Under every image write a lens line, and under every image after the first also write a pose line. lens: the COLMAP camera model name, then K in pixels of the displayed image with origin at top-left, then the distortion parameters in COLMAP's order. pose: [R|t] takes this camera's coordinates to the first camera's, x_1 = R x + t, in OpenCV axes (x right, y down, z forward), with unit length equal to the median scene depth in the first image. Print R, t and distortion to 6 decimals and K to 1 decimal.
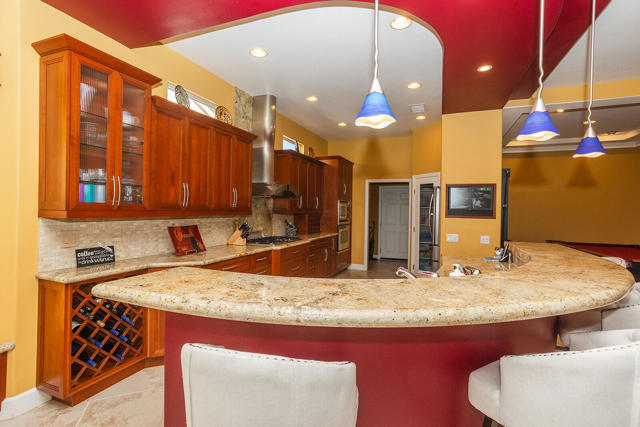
lens RADIAL K [[309.3, 0, 321.1], [0, 309.3, 213.3], [0, 0, 1]] dist [-0.037603, 0.018852]
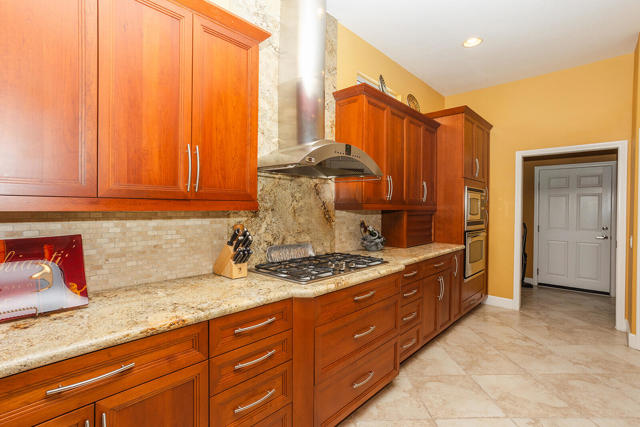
lens RADIAL K [[309.3, 0, 318.1], [0, 309.3, 211.3], [0, 0, 1]] dist [-0.037603, 0.018852]
pose [[0.929269, -0.004907, -0.369372, 0.012687], [0.002532, 0.999973, -0.006914, 0.005558], [0.369396, 0.005490, 0.929256, 0.383448]]
